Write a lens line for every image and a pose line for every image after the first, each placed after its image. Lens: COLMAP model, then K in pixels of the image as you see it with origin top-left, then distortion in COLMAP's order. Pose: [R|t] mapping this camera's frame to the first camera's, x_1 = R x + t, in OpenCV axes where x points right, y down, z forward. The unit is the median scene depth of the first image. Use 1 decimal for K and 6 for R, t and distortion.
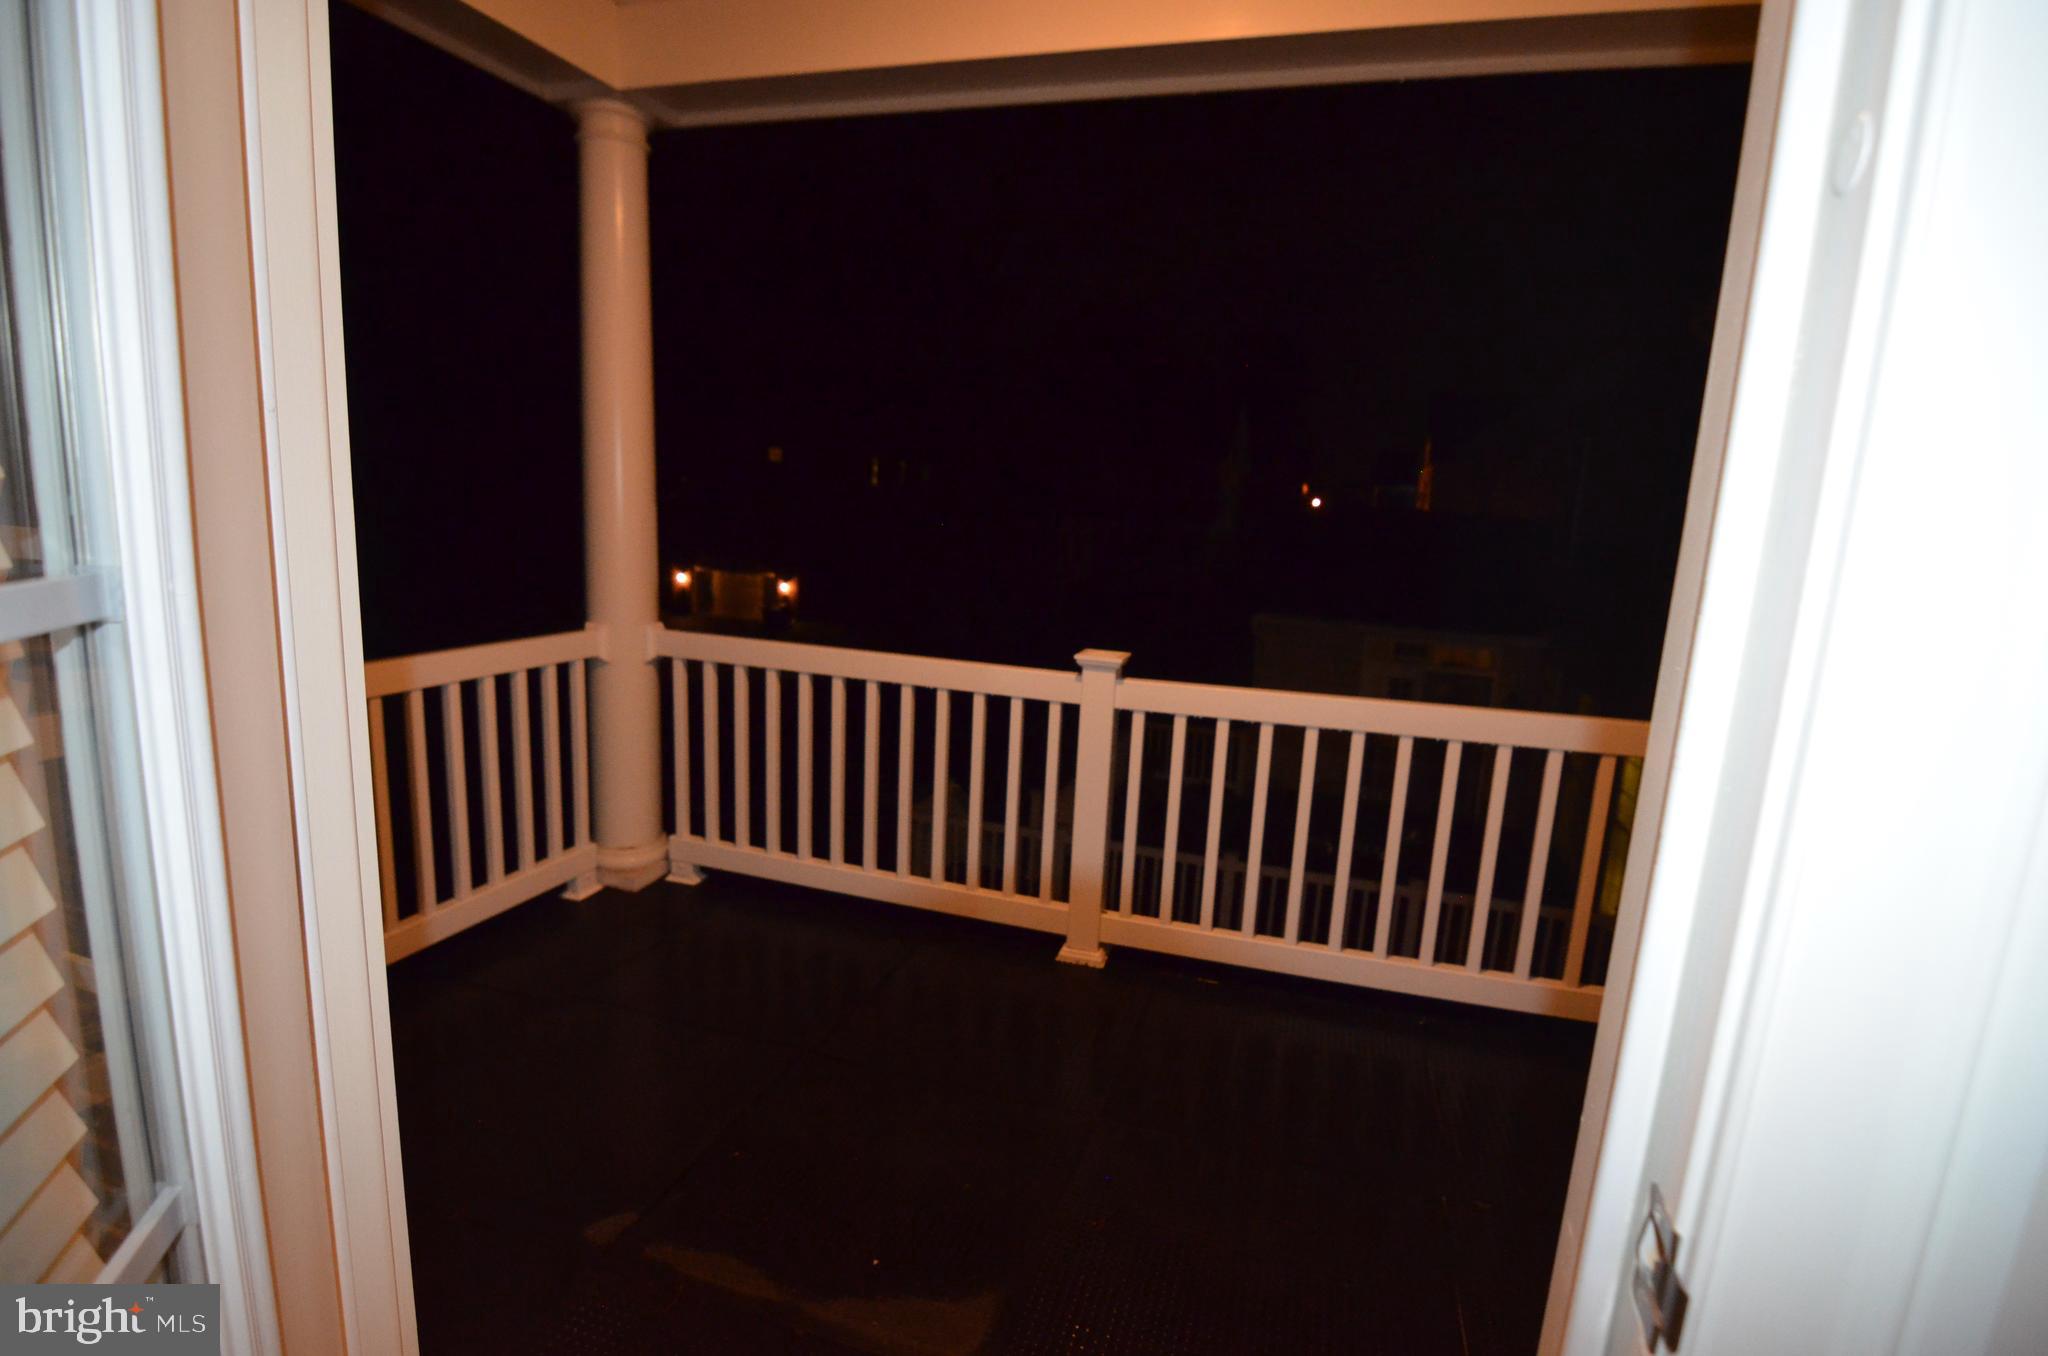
lens RADIAL K [[981.4, 0, 1026.2], [0, 981.4, 677.6], [0, 0, 1]] dist [-0.006397, -0.010733]
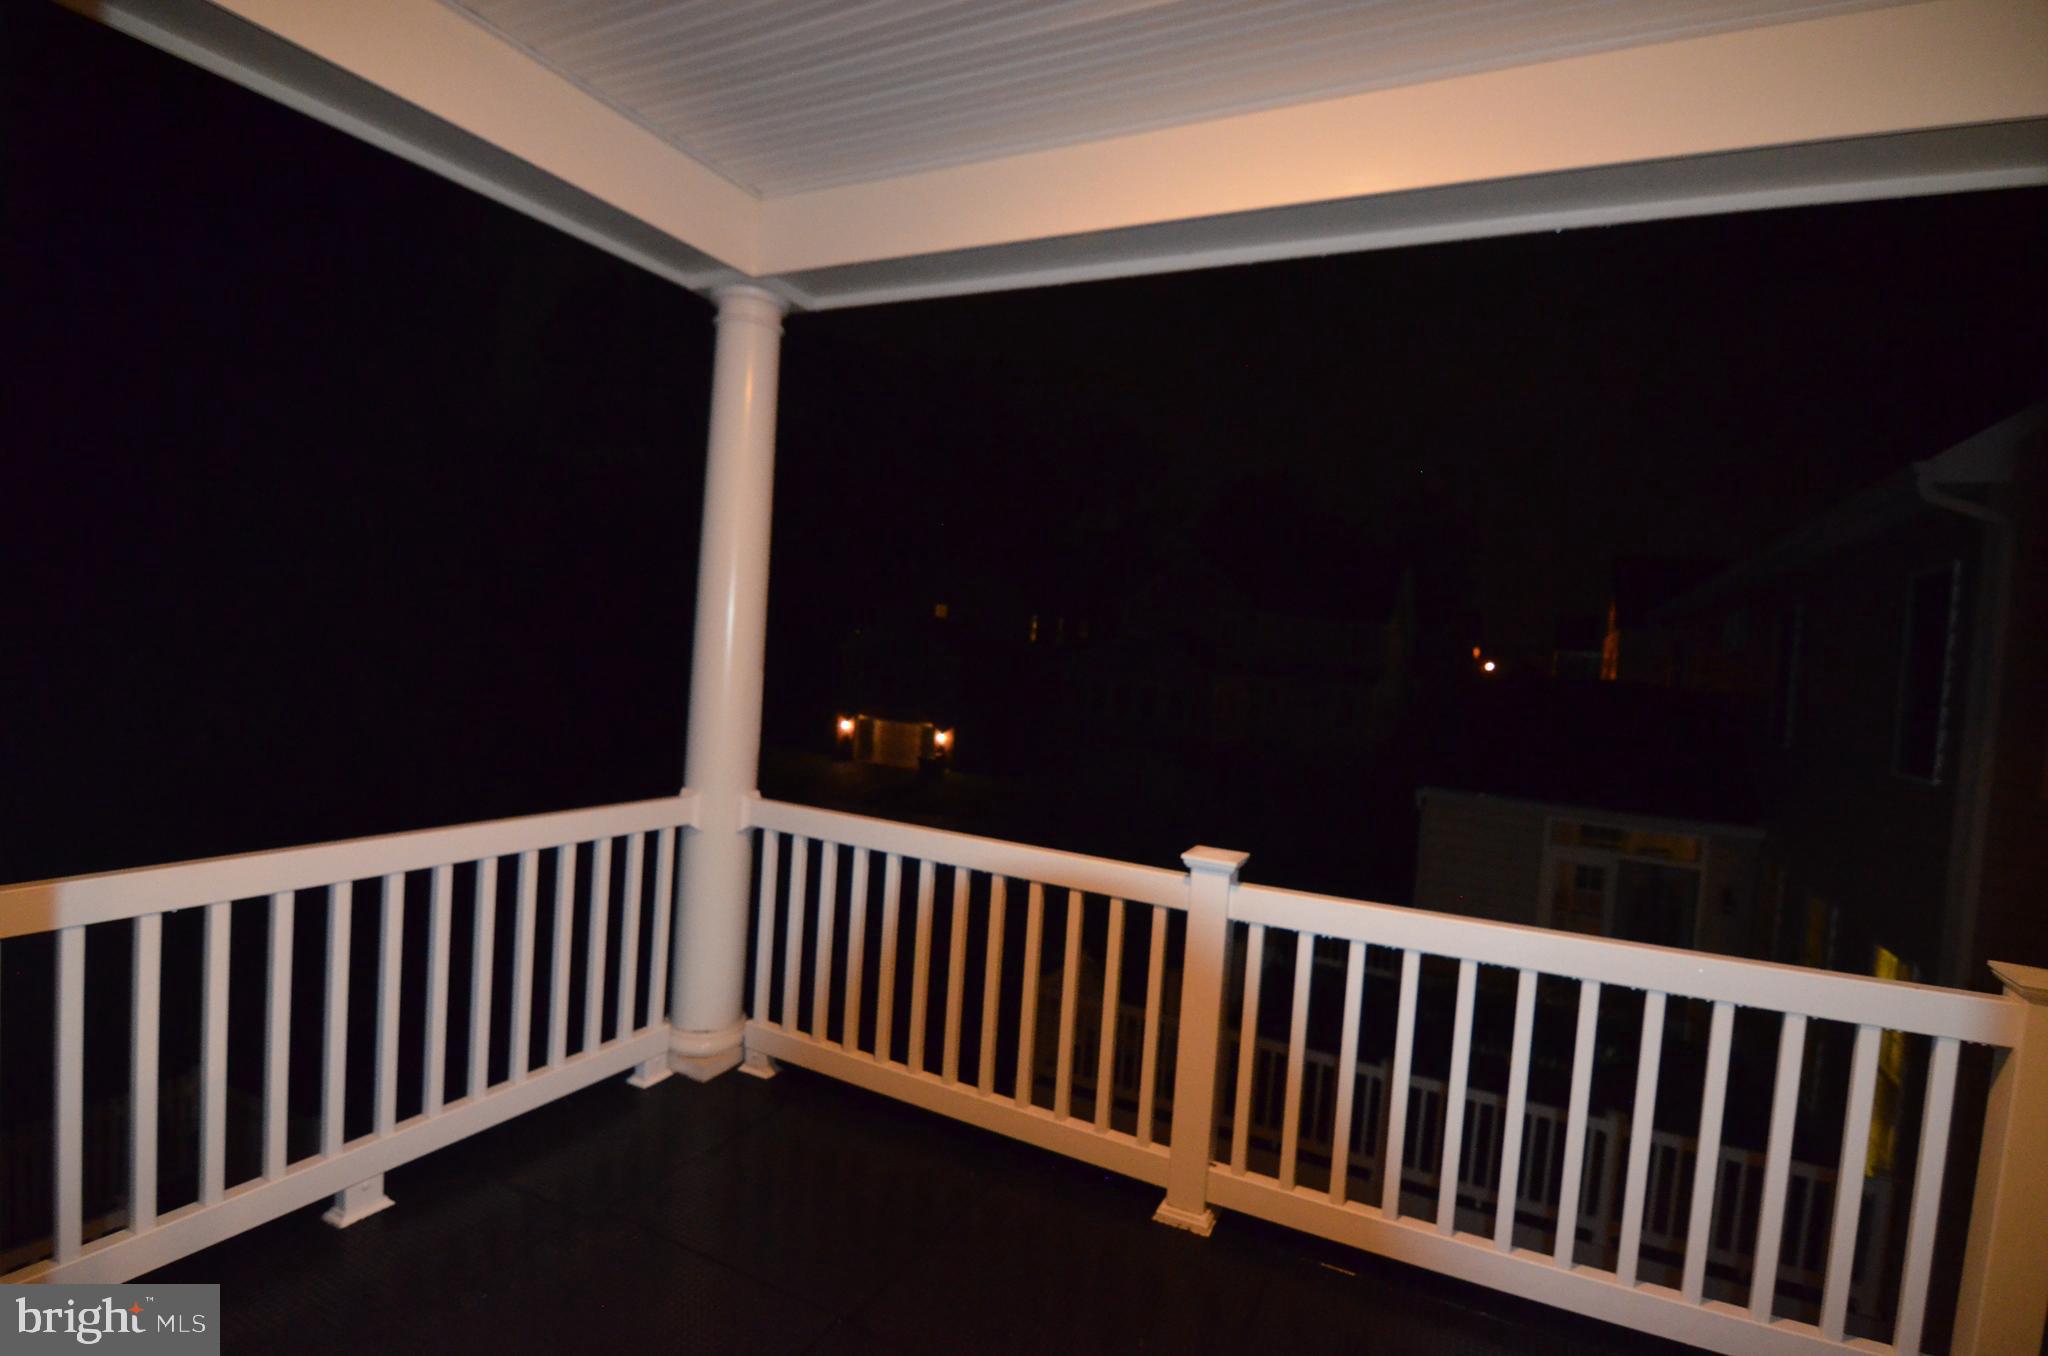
lens RADIAL K [[981.4, 0, 1023.8], [0, 981.4, 683.9], [0, 0, 1]] dist [-0.006397, -0.010733]
pose [[0.987004, 0.023899, -0.158911, 0.039667], [-0.047560, 0.988021, -0.146811, -0.033172], [0.153499, 0.152461, 0.976316, 0.086688]]
